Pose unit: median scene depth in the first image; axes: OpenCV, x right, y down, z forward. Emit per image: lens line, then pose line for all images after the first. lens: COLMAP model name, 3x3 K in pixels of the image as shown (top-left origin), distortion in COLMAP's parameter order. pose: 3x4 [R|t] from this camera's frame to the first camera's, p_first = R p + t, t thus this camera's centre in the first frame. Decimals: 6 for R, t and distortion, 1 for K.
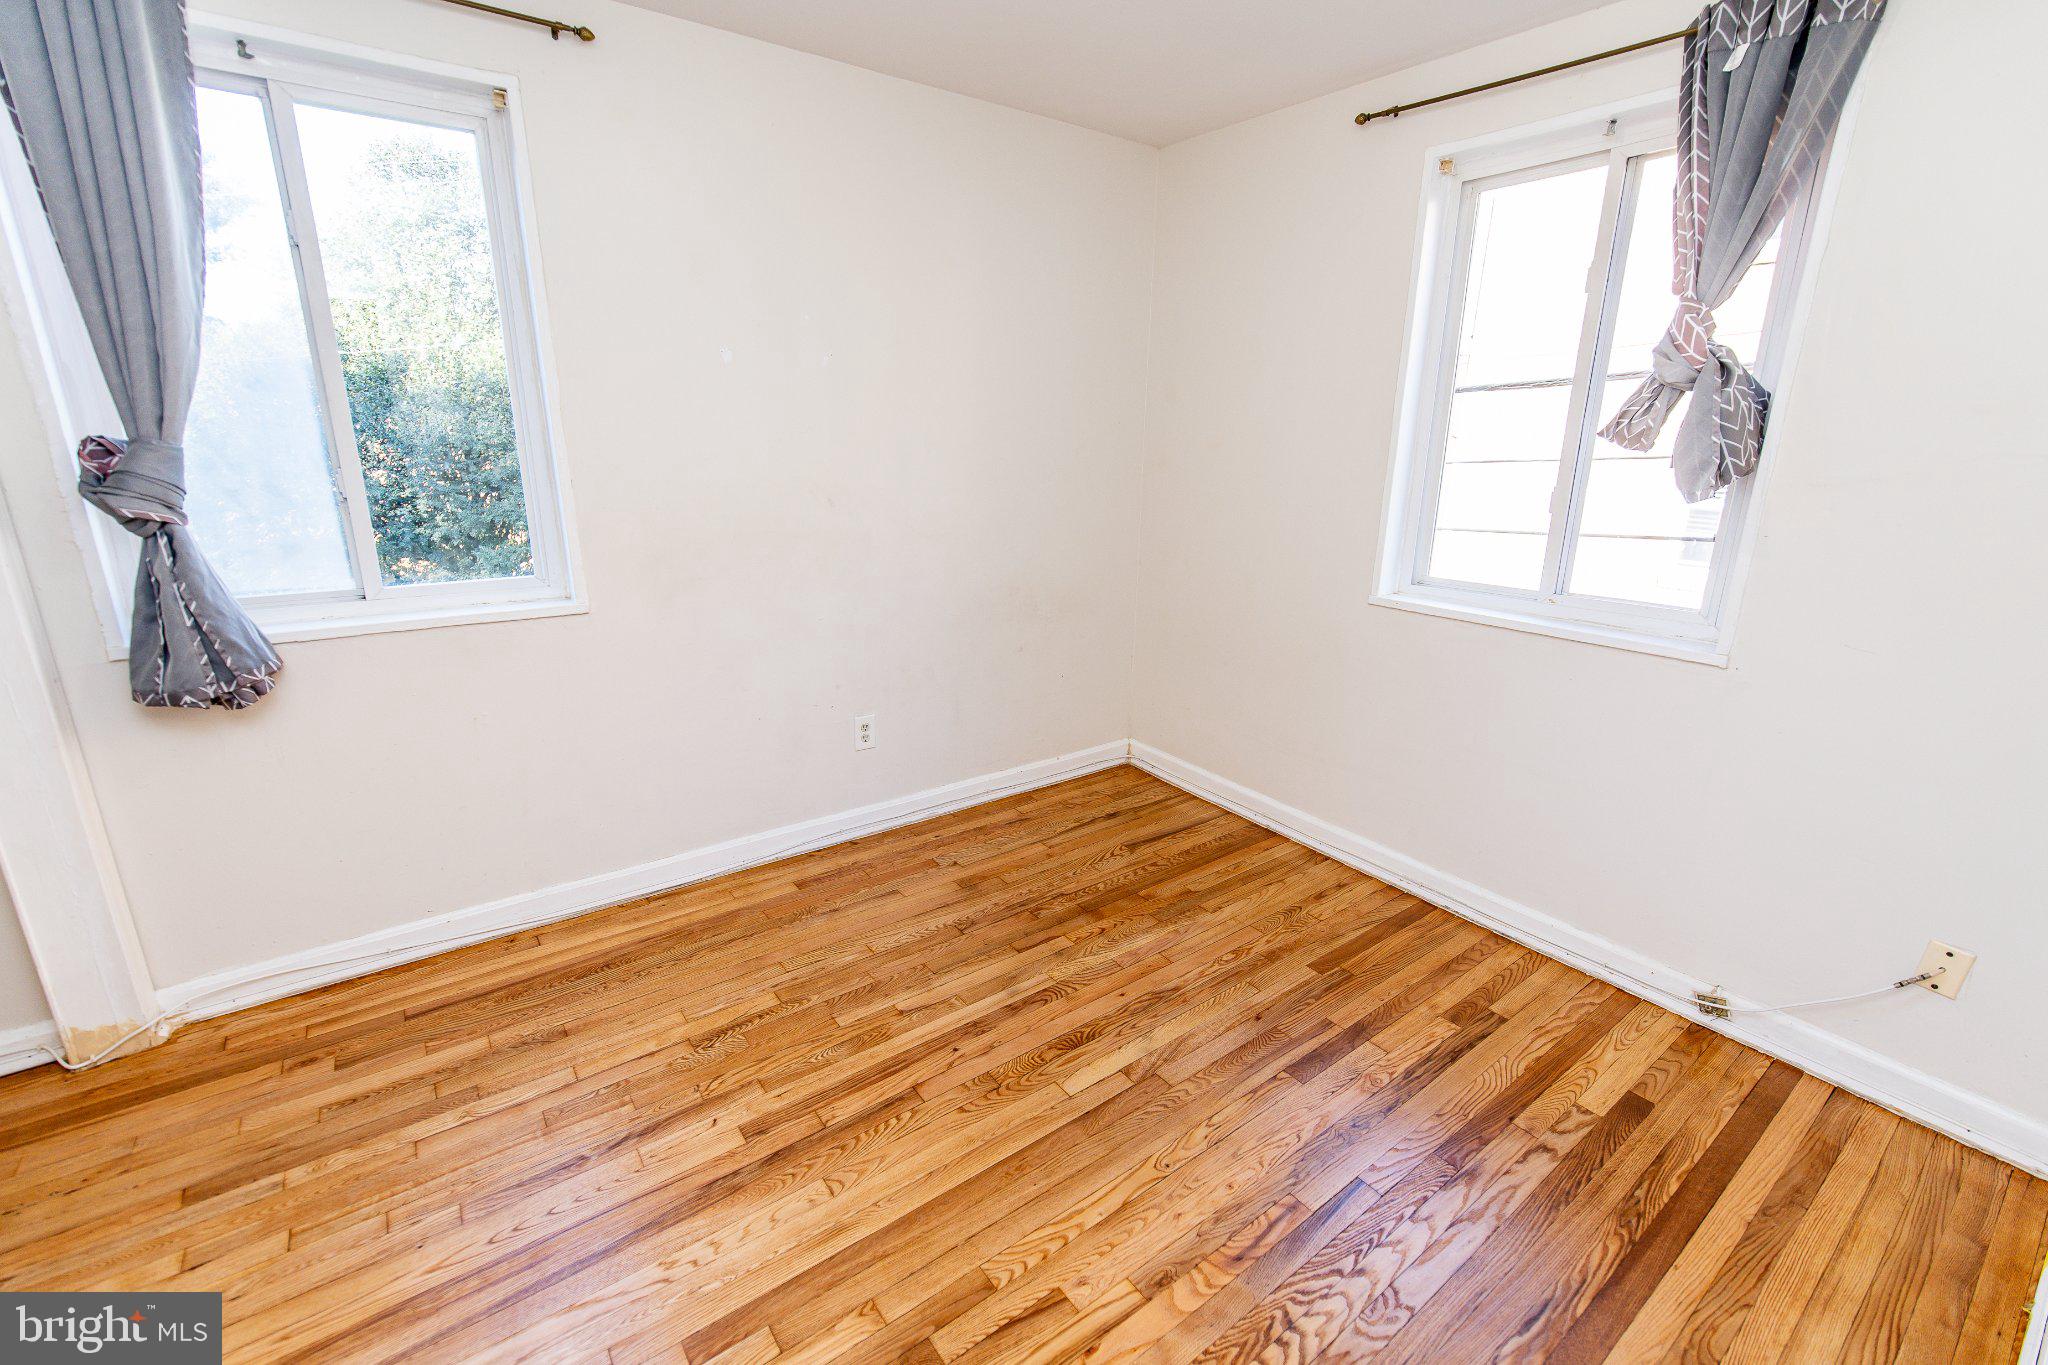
lens RADIAL K [[872.7, 0, 1028.1], [0, 872.7, 681.0], [0, 0, 1]] dist [-0.001452, -0.000403]
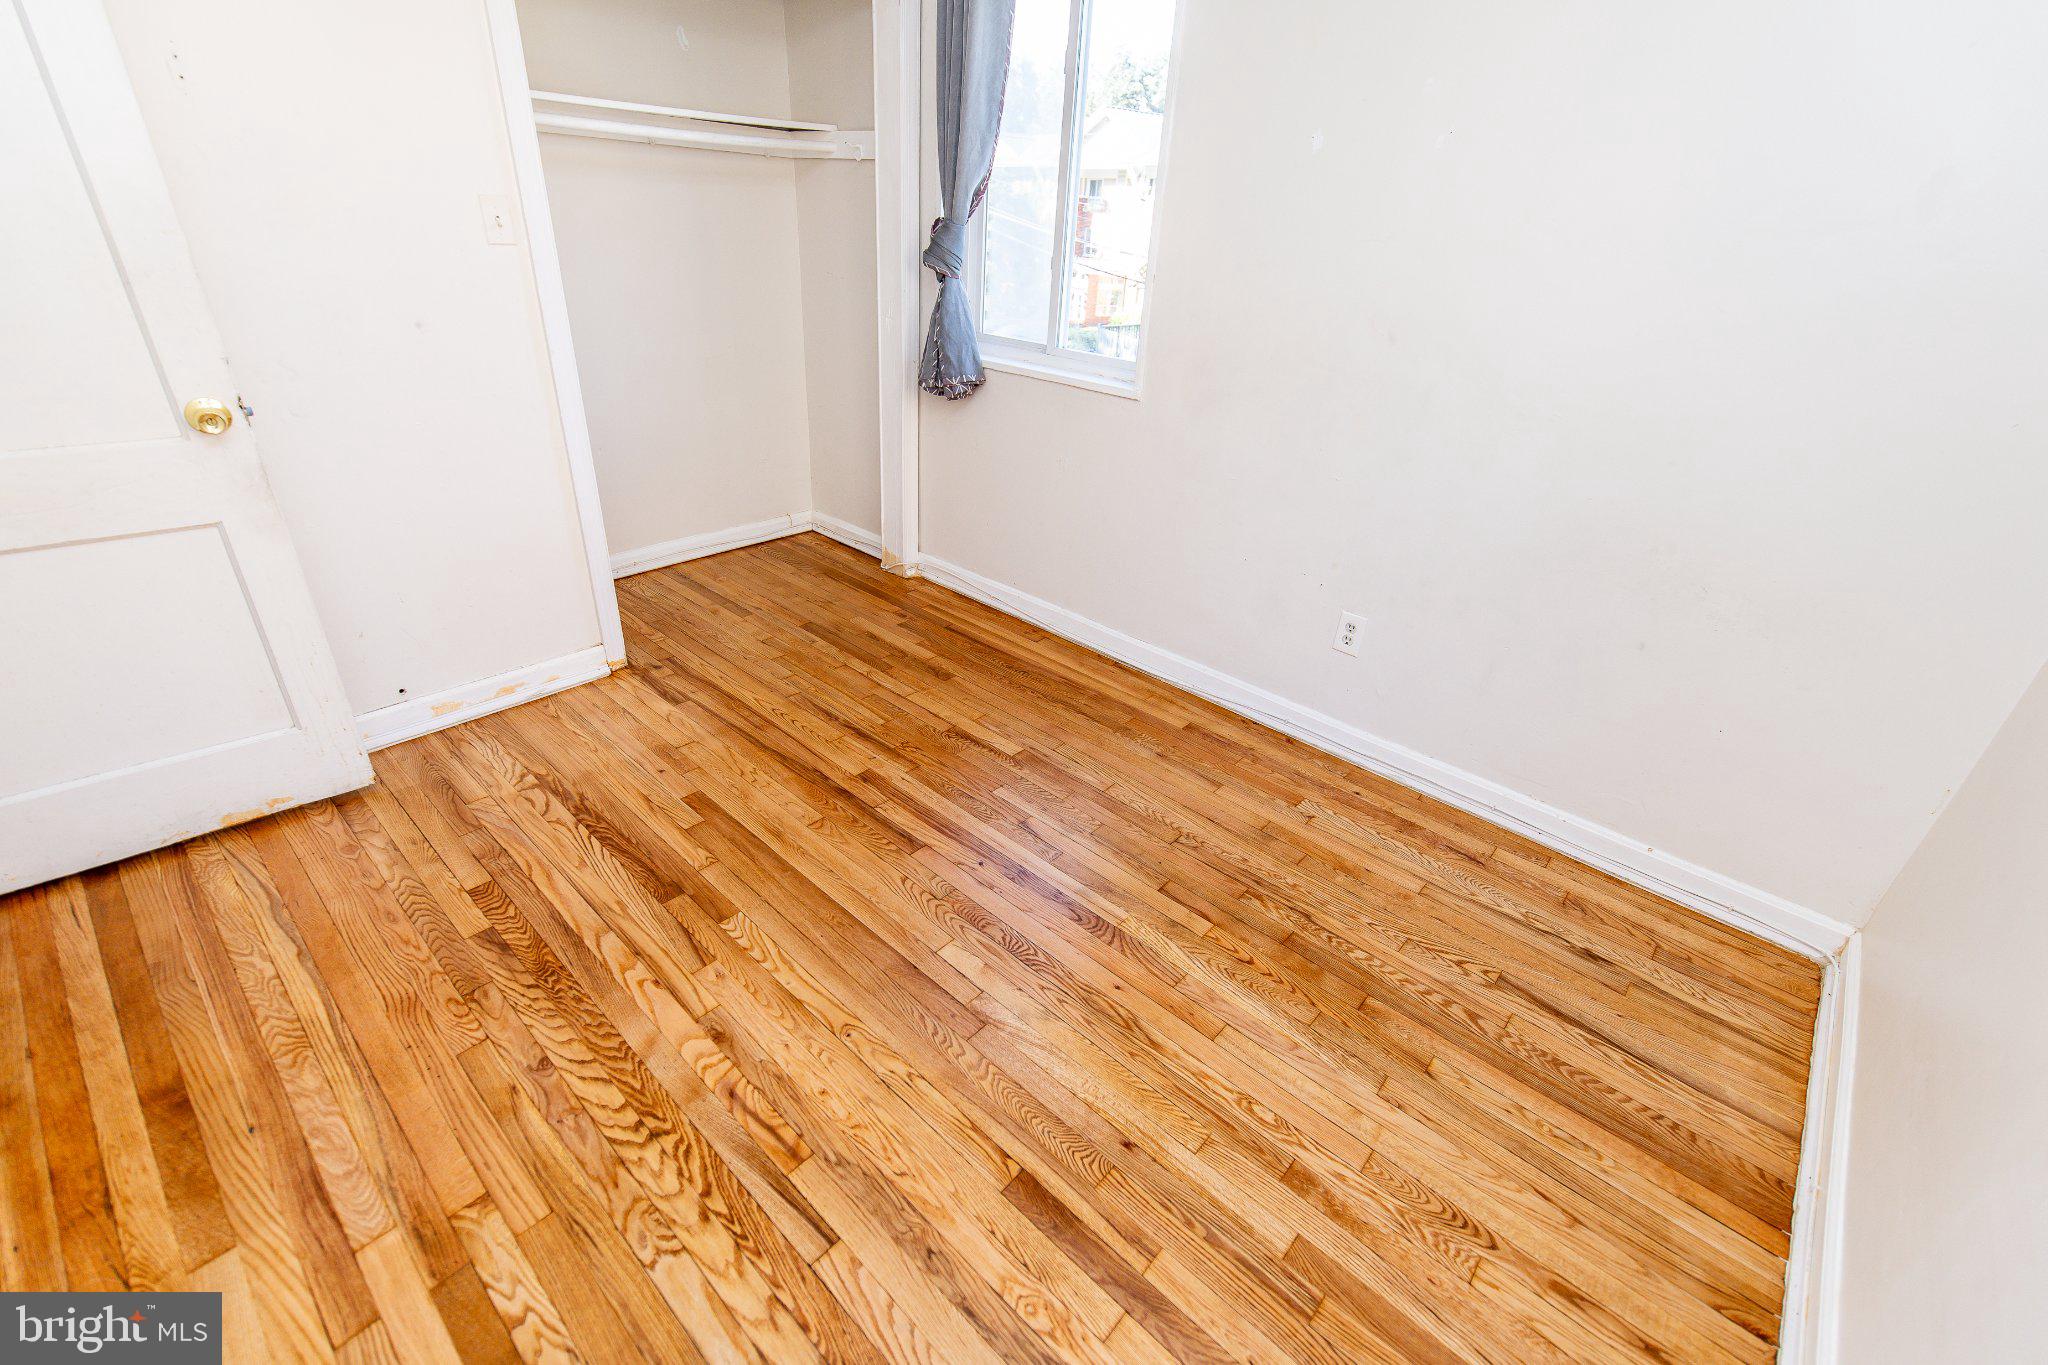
lens RADIAL K [[872.7, 0, 1028.7], [0, 872.7, 677.4], [0, 0, 1]] dist [-0.001452, -0.000403]
pose [[0.200828, 0.454001, -0.868073, 0.755878], [-0.329405, 0.865824, 0.376618, -0.179796], [0.922584, 0.210312, 0.323431, 0.709994]]
